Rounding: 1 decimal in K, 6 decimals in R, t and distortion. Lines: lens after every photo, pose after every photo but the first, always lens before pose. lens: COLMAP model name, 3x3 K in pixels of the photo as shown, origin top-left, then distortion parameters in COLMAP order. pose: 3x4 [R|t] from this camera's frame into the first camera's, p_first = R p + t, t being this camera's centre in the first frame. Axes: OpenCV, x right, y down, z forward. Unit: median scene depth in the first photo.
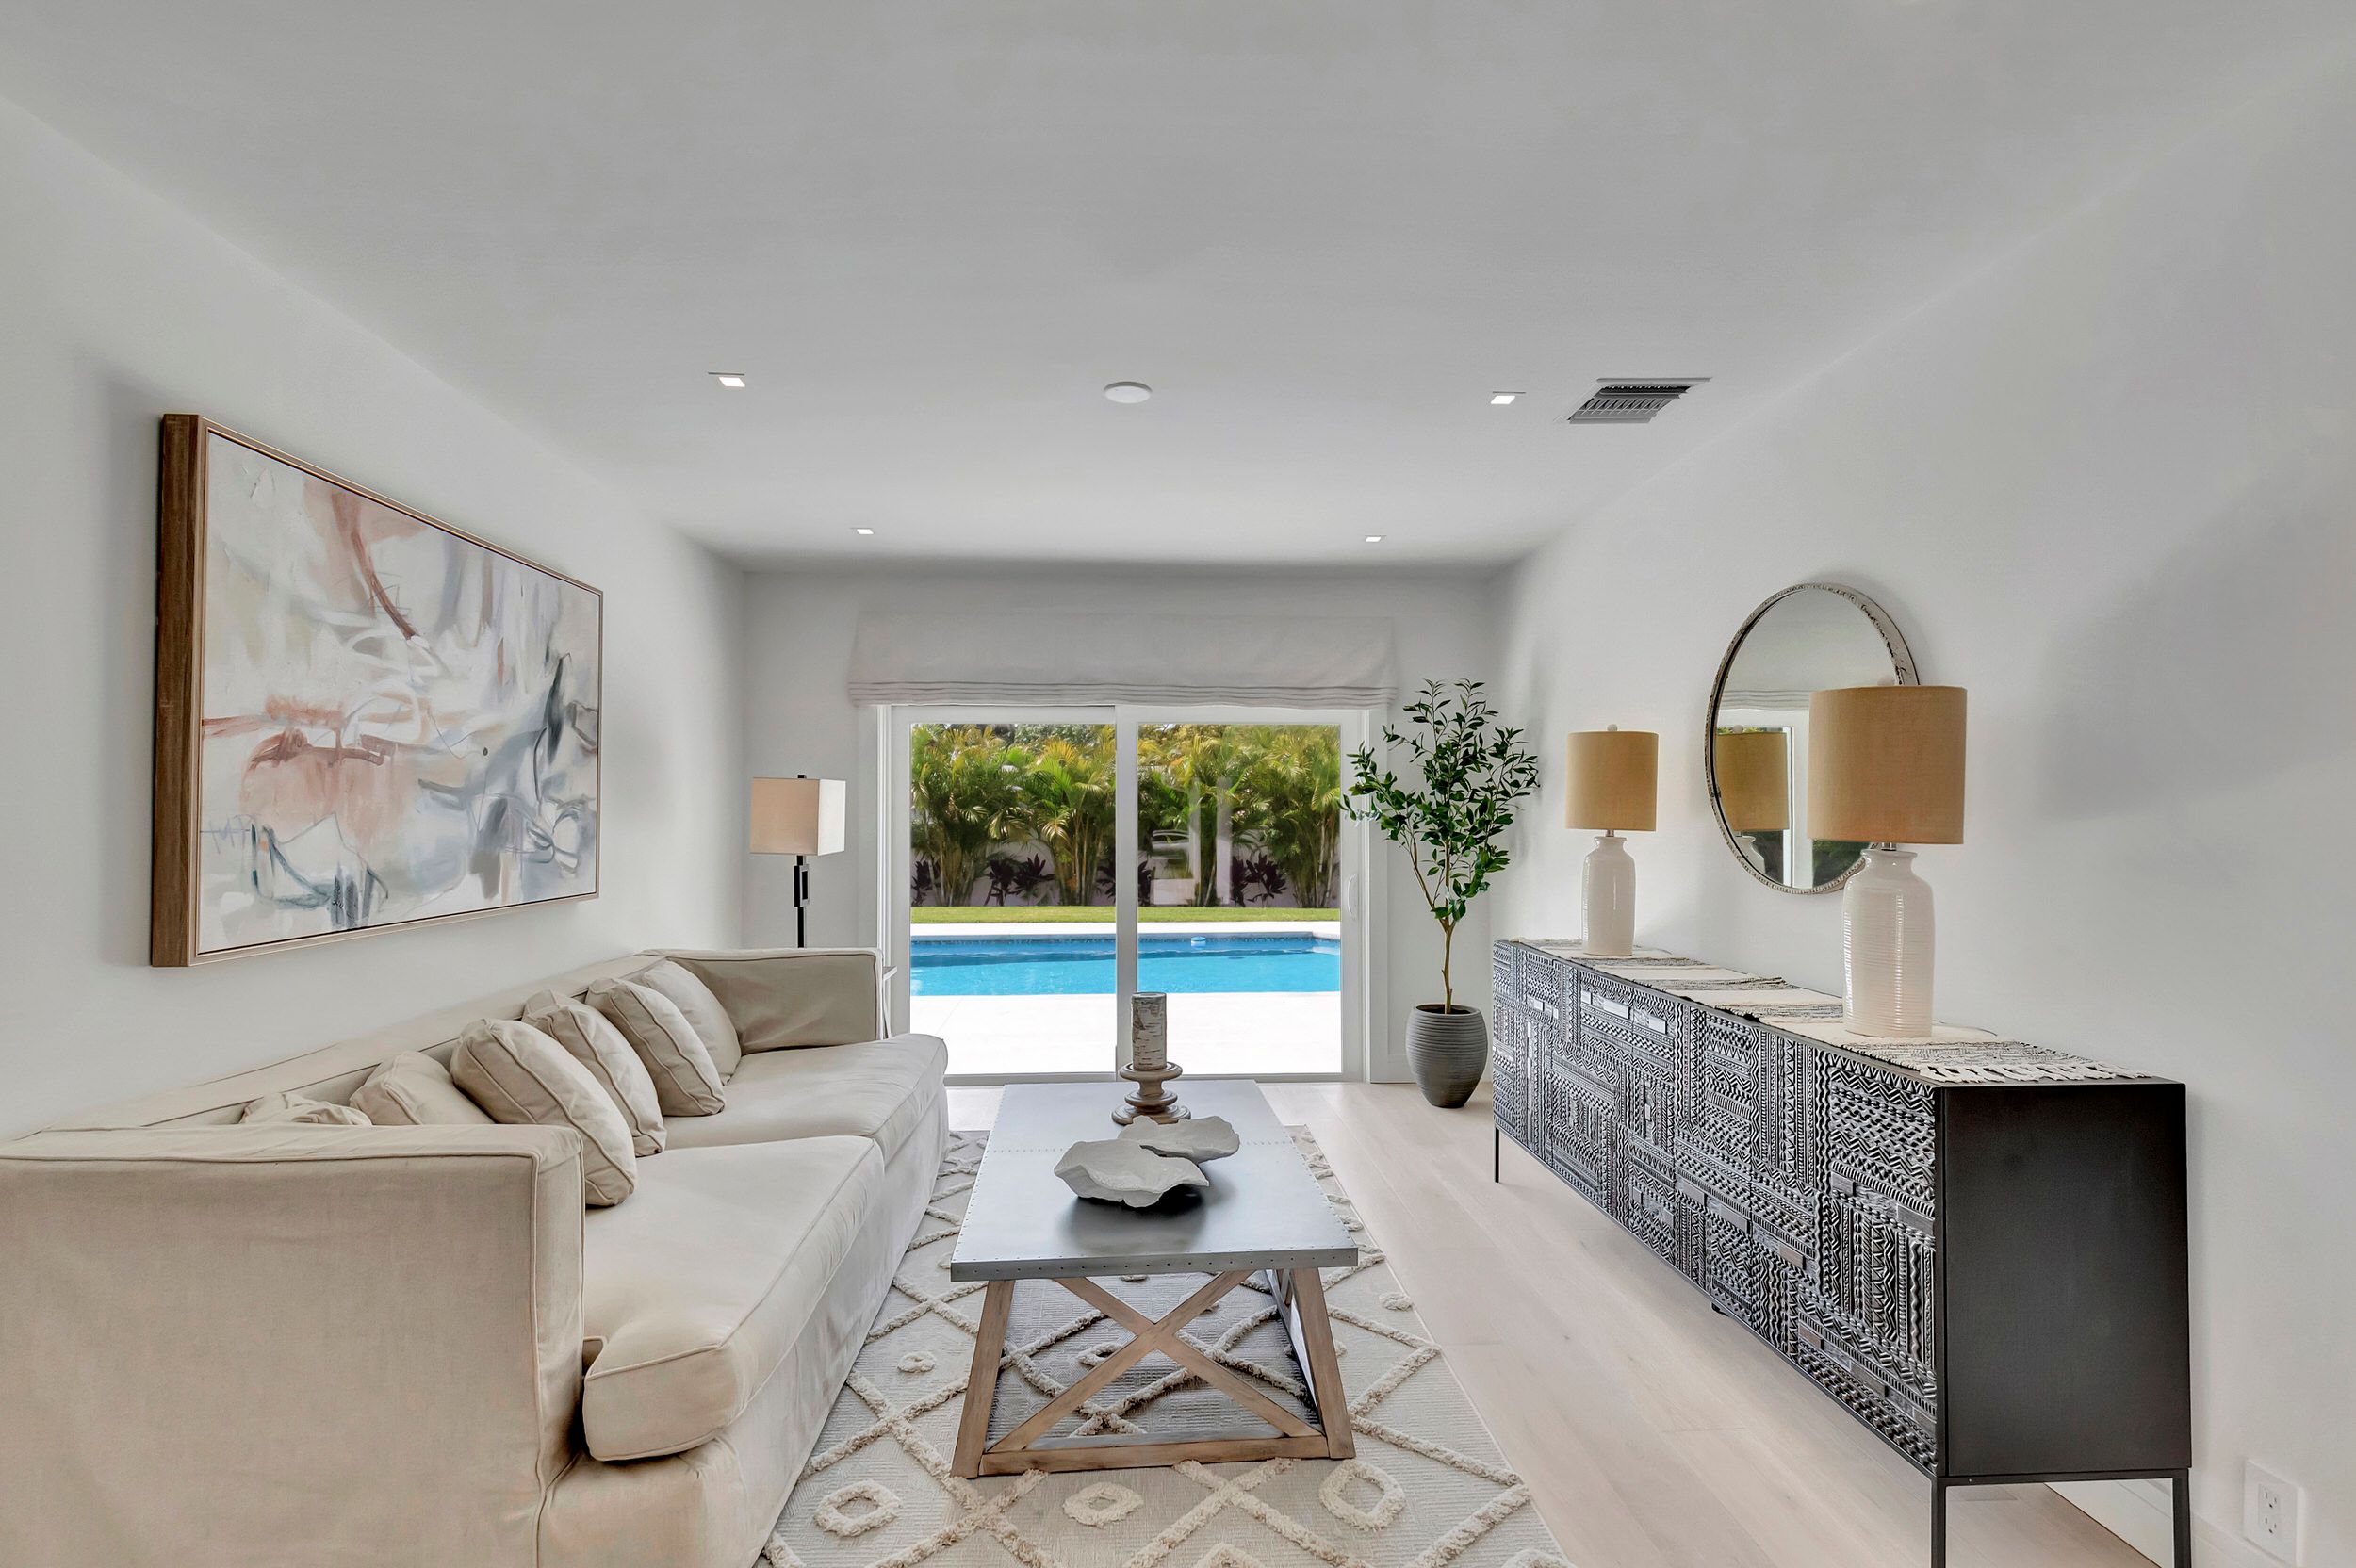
lens RADIAL K [[1030.5, 0, 1172.1], [0, 1030.5, 800.5], [0, 0, 1]] dist [-0.000226, -0.000055]
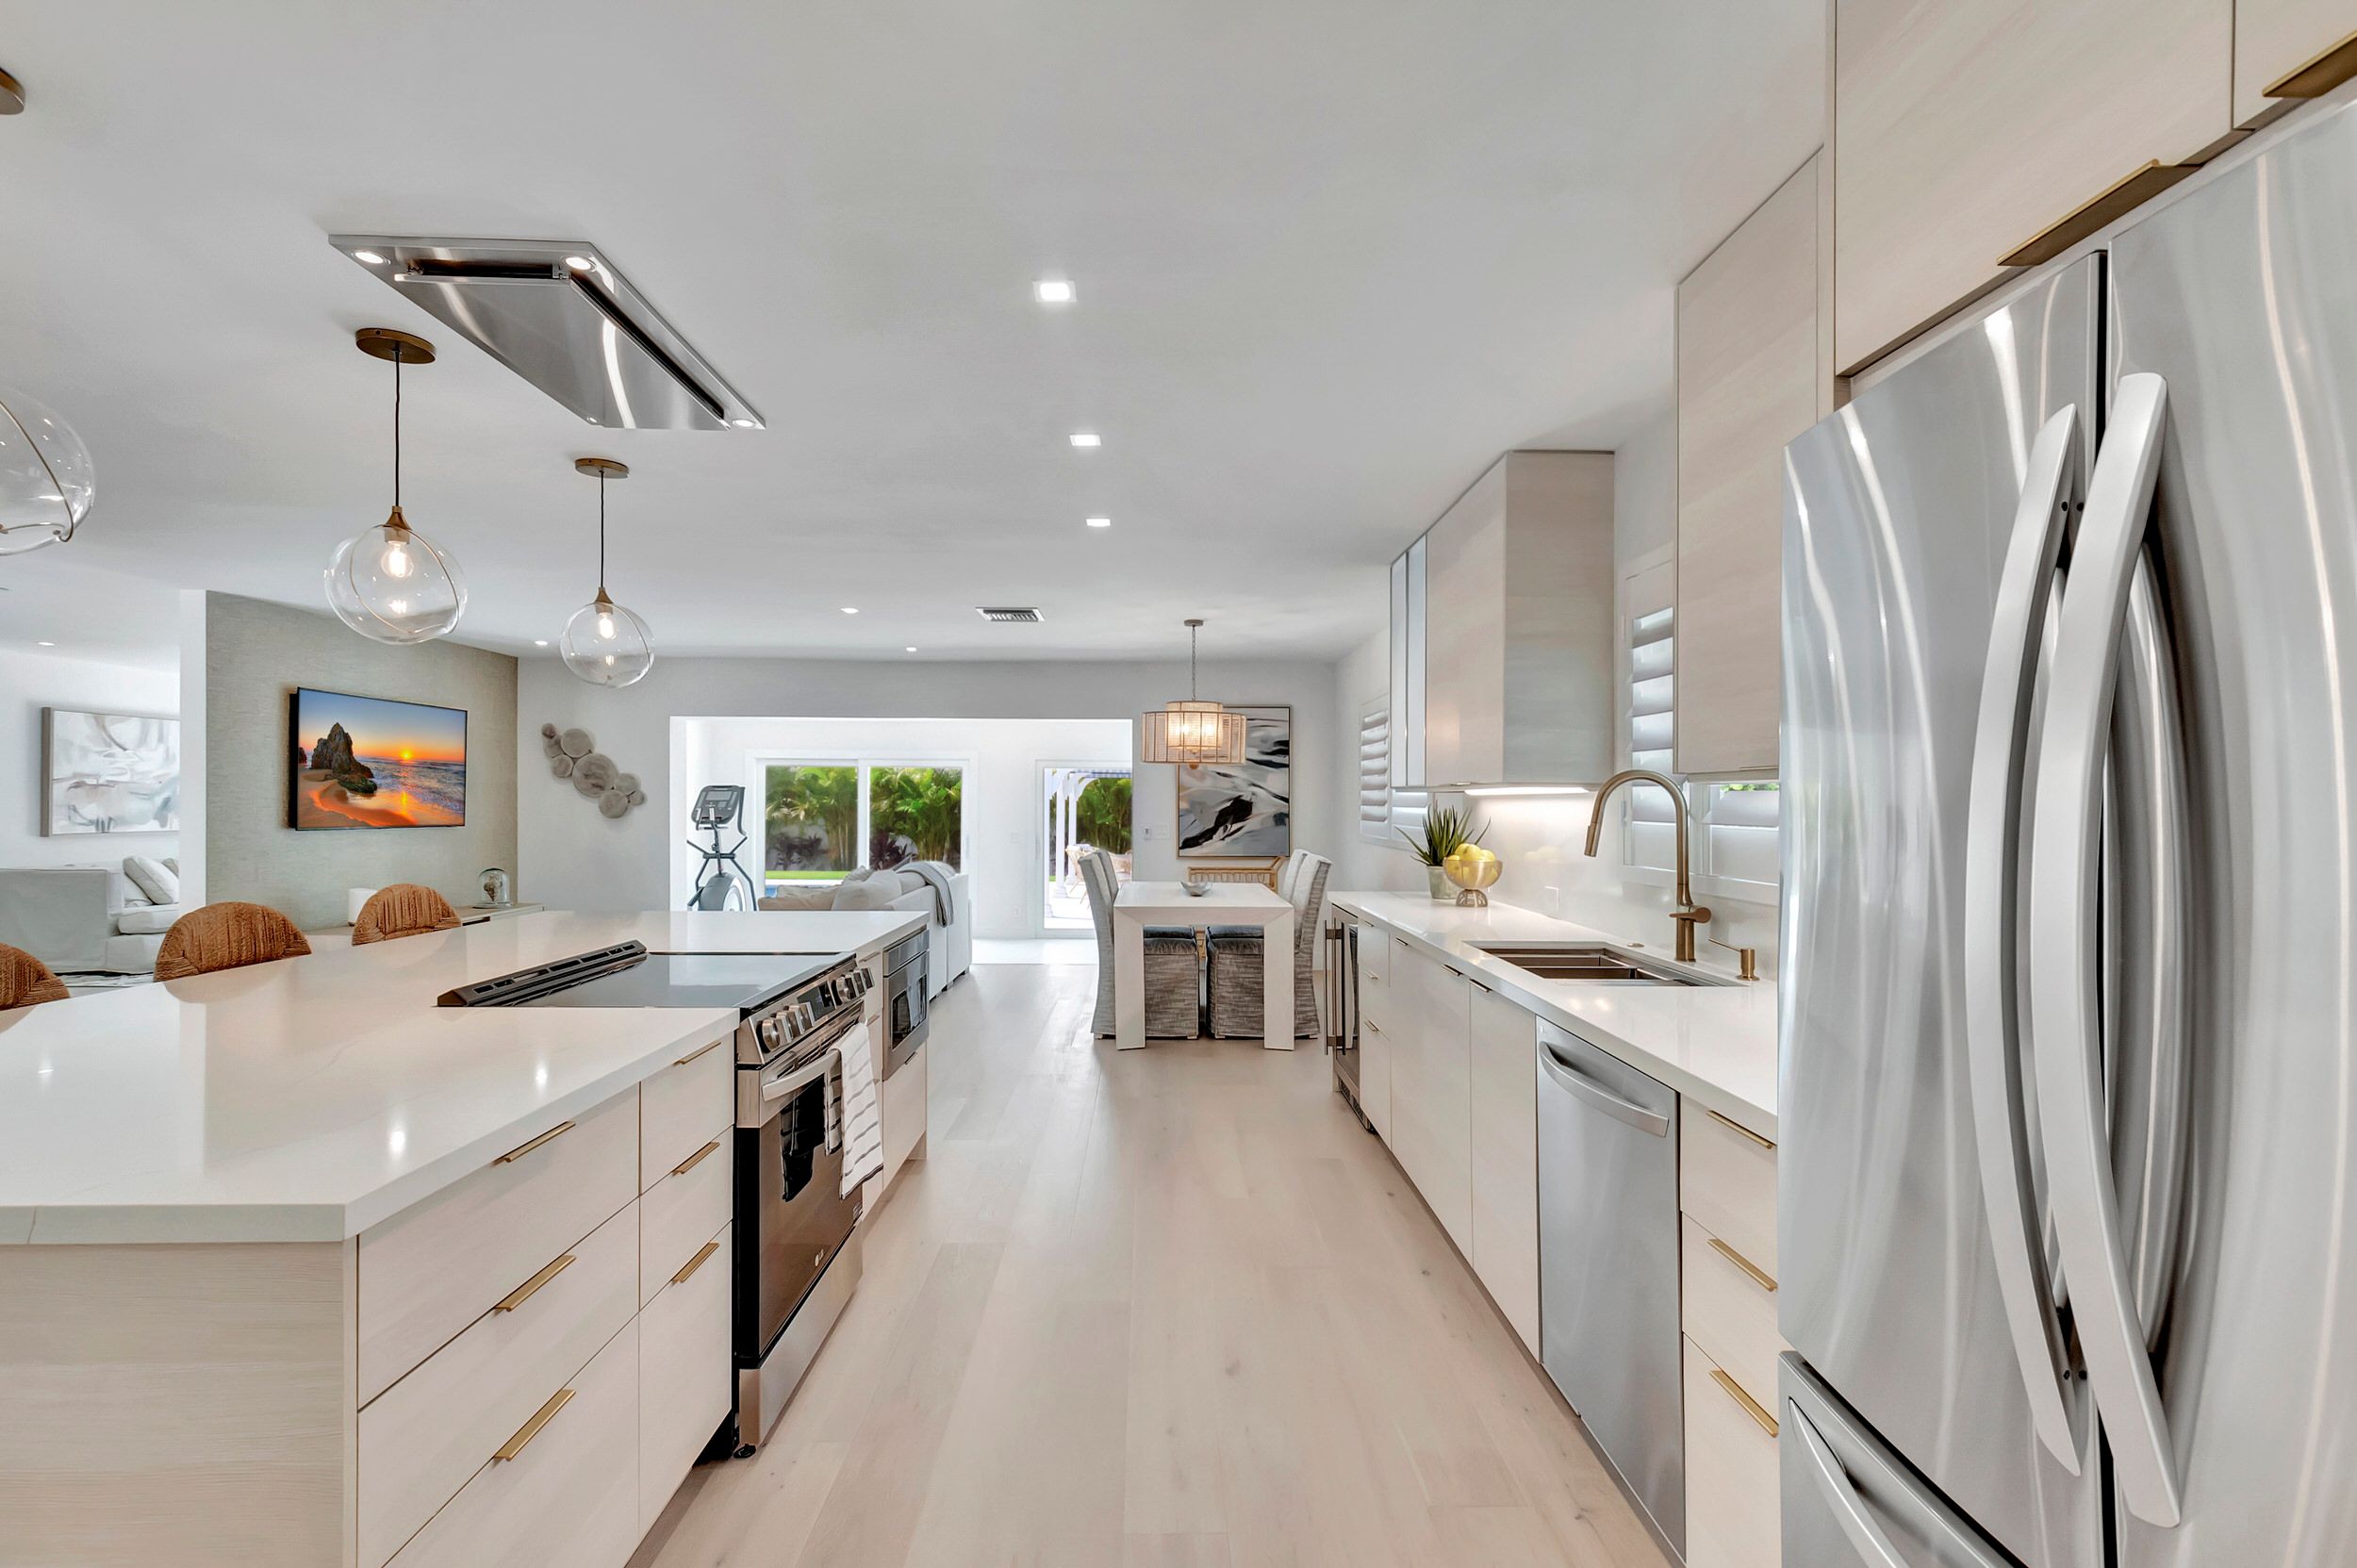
lens RADIAL K [[1031.1, 0, 1172.6], [0, 1031.1, 800.5], [0, 0, 1]] dist [-0.000226, -0.000055]
pose [[0.998903, -0.001070, -0.046811, 3.279128], [0.001564, 0.999943, 0.010519, -0.024178], [0.046797, -0.010581, 0.998848, -2.565878]]
